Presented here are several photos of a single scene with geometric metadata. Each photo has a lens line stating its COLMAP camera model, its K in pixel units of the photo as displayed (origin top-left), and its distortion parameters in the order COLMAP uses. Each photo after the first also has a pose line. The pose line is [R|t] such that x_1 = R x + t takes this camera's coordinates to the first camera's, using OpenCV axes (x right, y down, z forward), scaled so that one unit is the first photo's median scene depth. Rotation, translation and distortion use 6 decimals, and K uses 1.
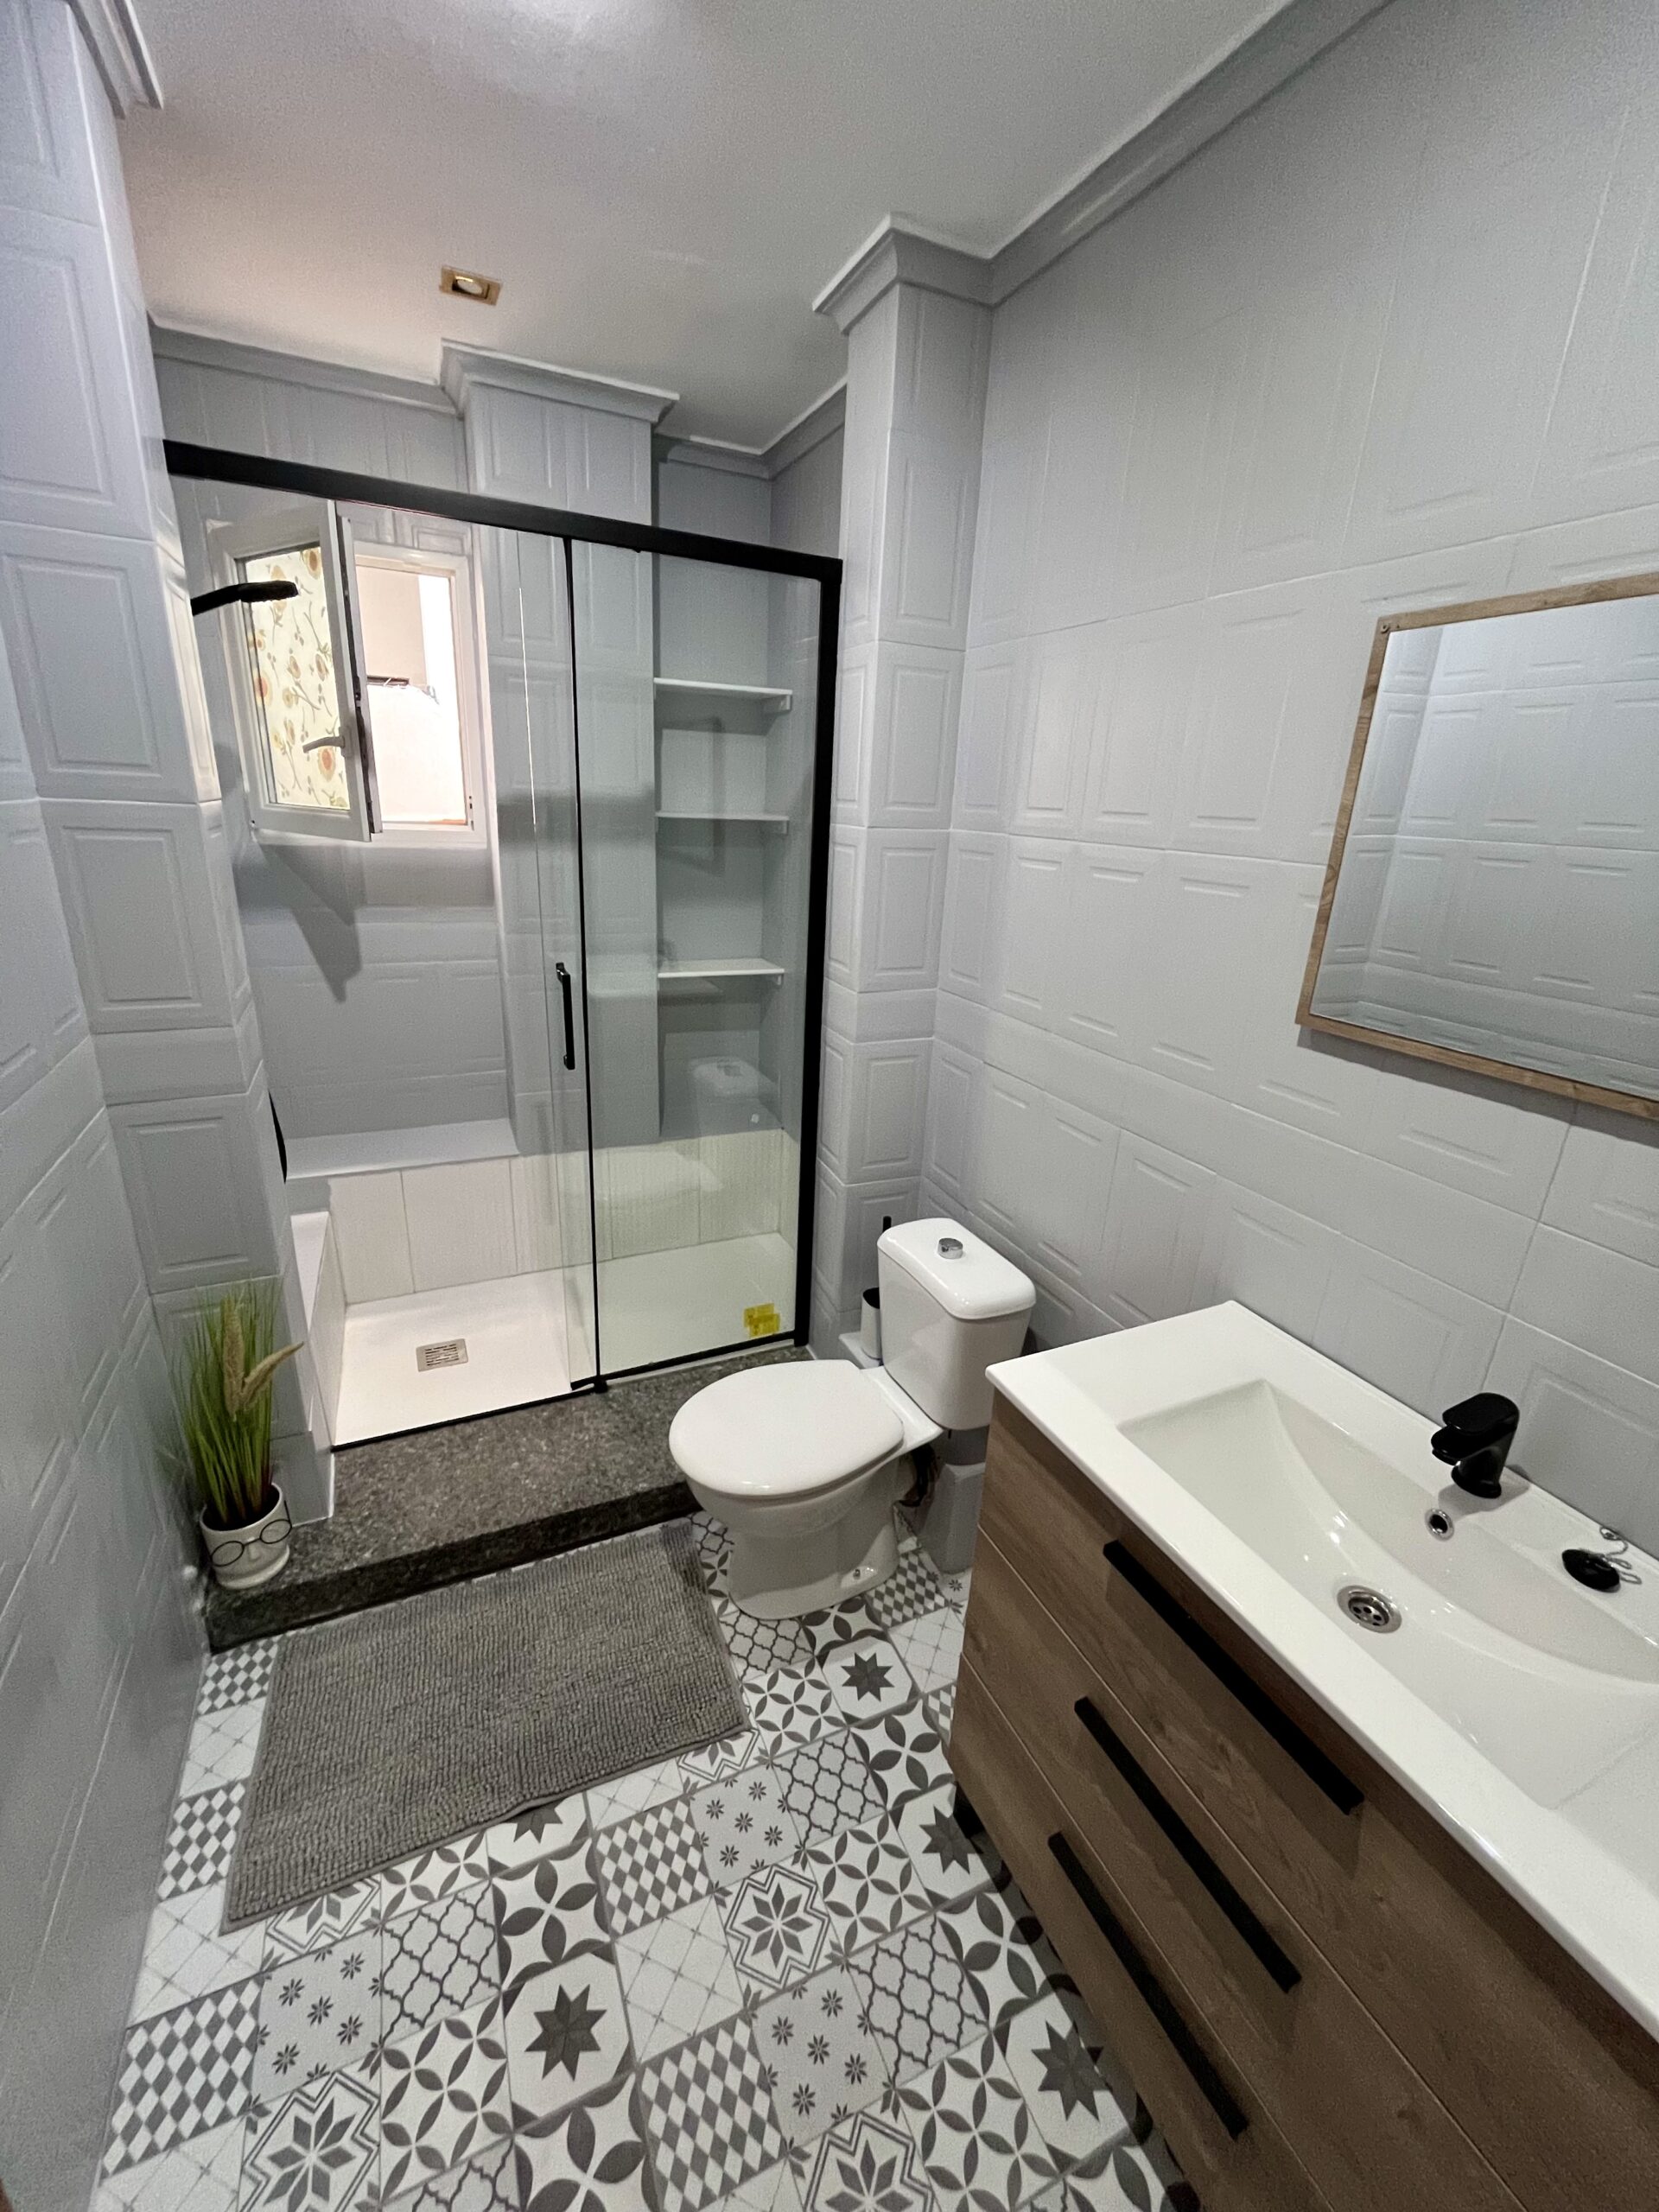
lens RADIAL K [[892.8, 0, 833.5], [0, 892.8, 1106.6], [0, 0, 1]] dist [-0.003275, -0.000065]
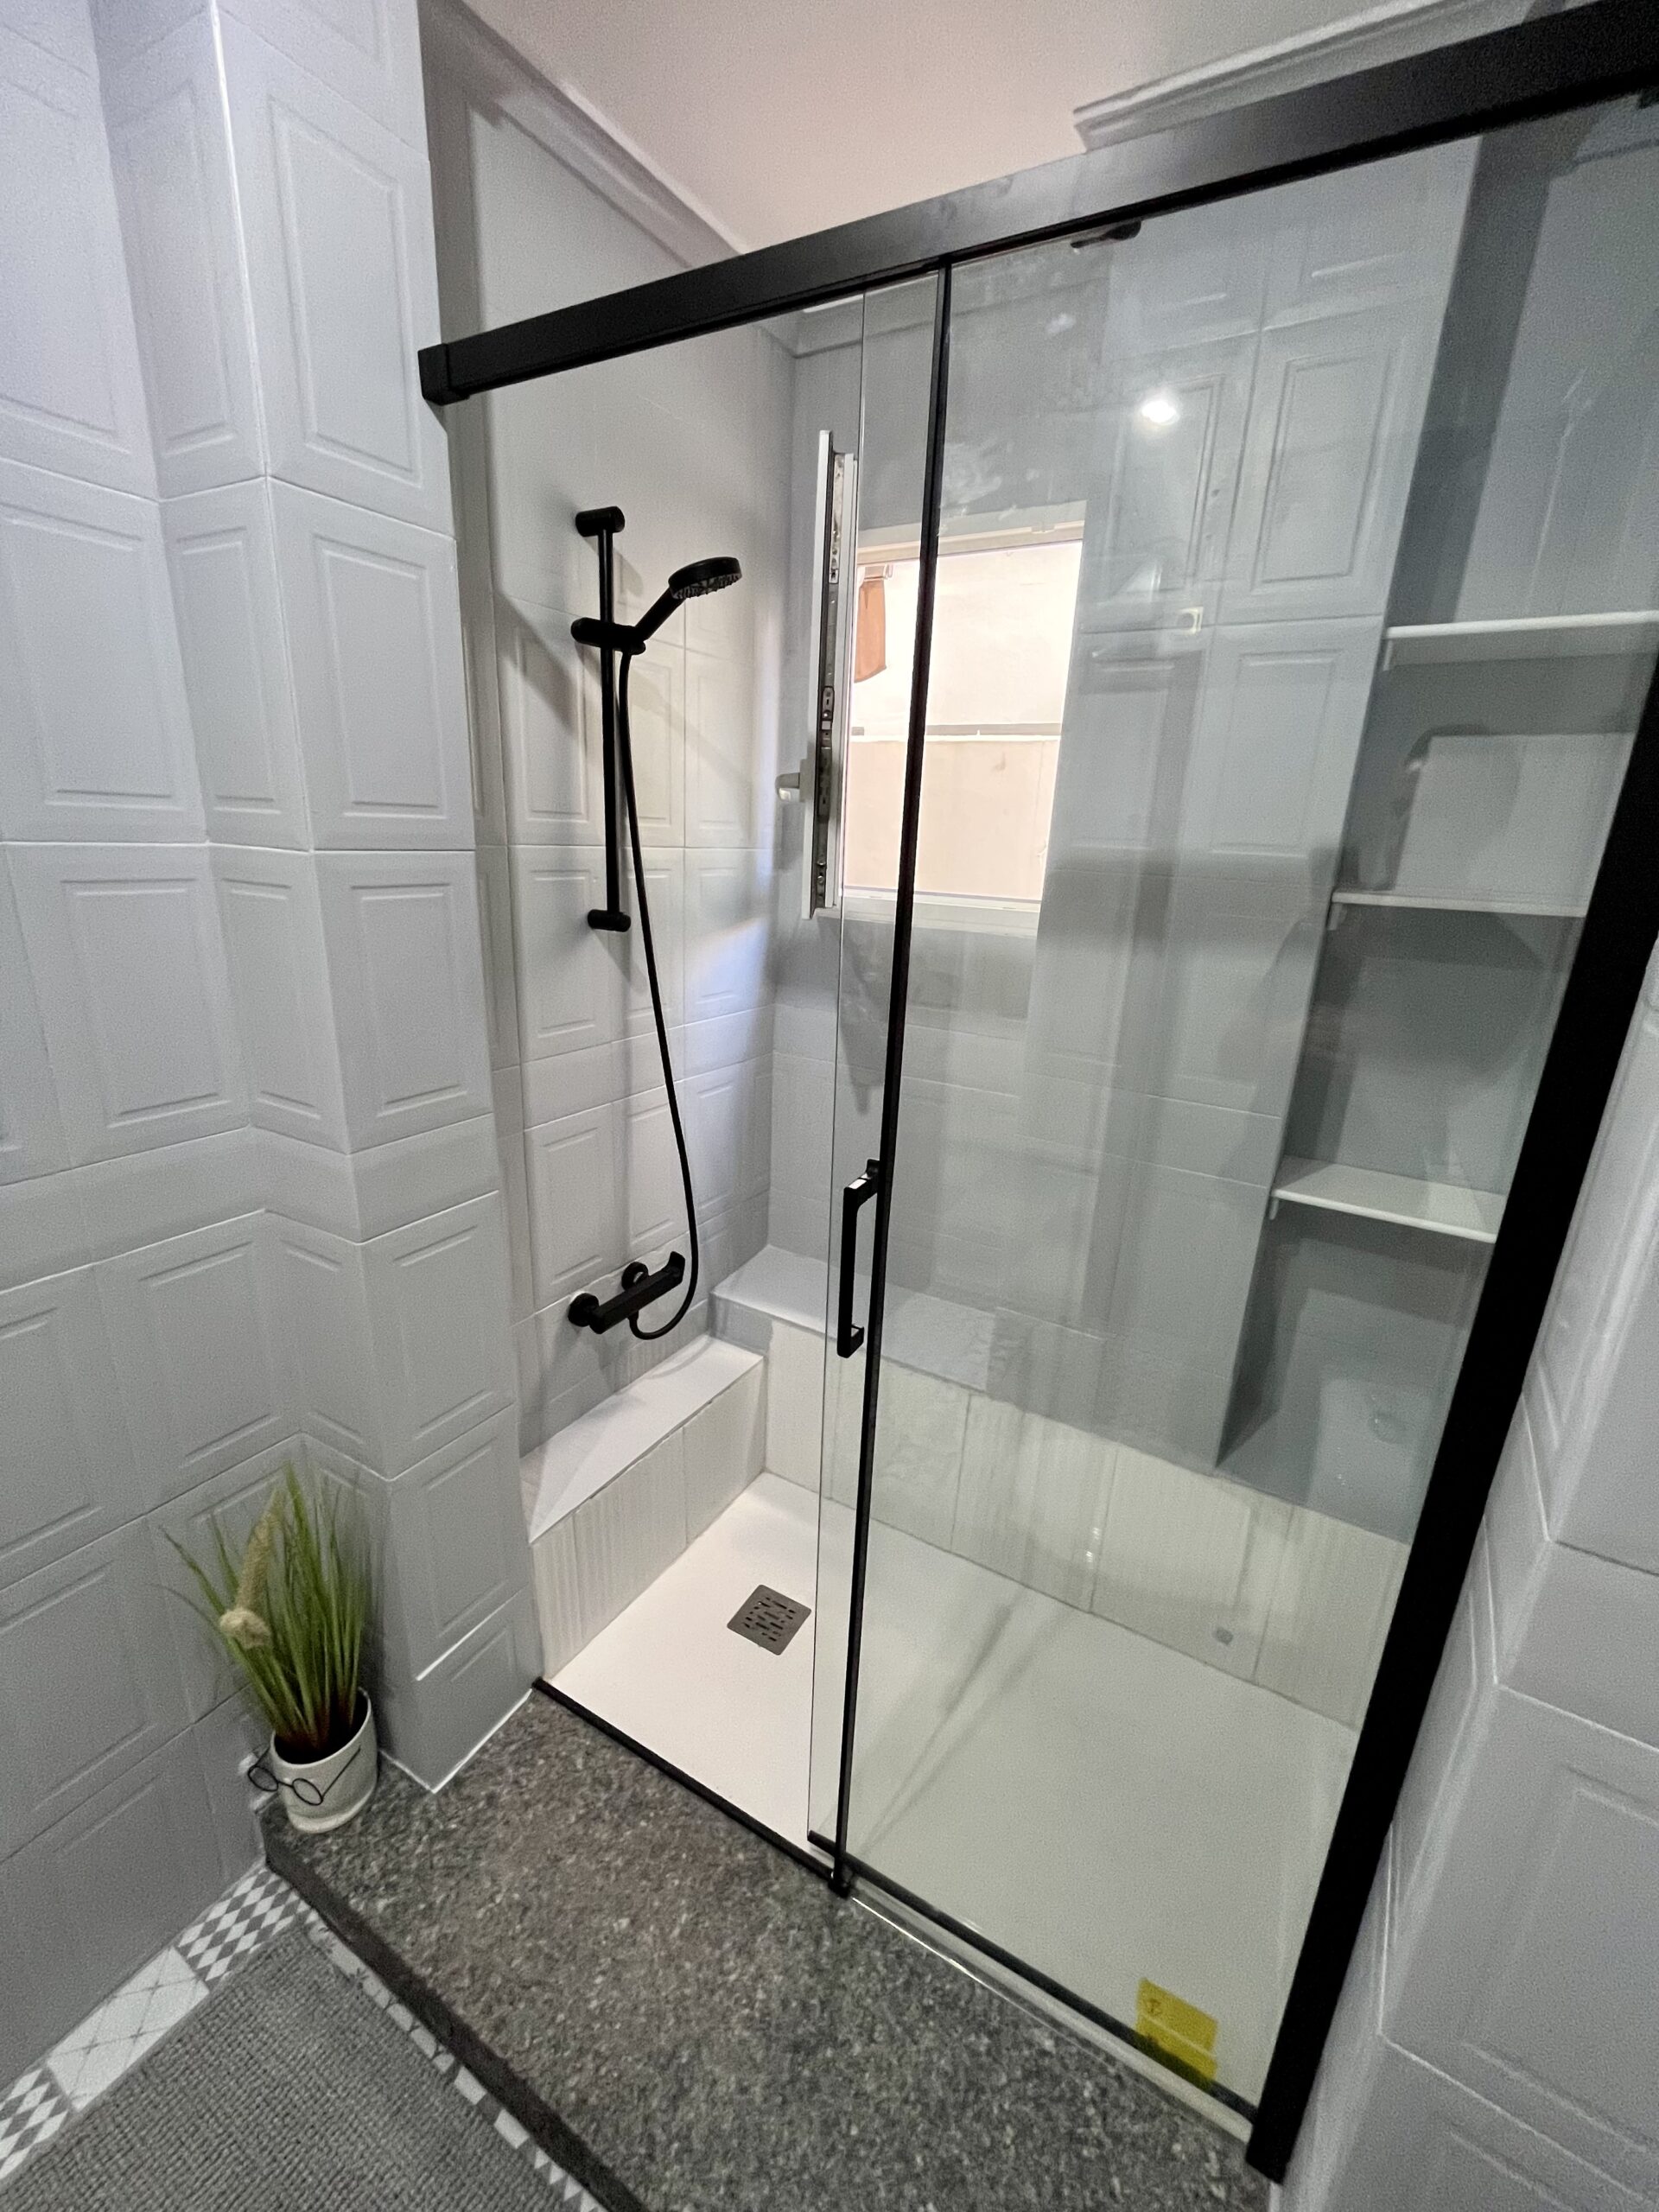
lens RADIAL K [[892.8, 0, 833.5], [0, 892.8, 1106.6], [0, 0, 1]] dist [-0.003275, -0.000065]
pose [[0.572593, 0.213887, -0.791447, 0.084367], [-0.286749, 0.956643, 0.051075, -0.198511], [0.768057, 0.197702, 0.609100, 0.612634]]
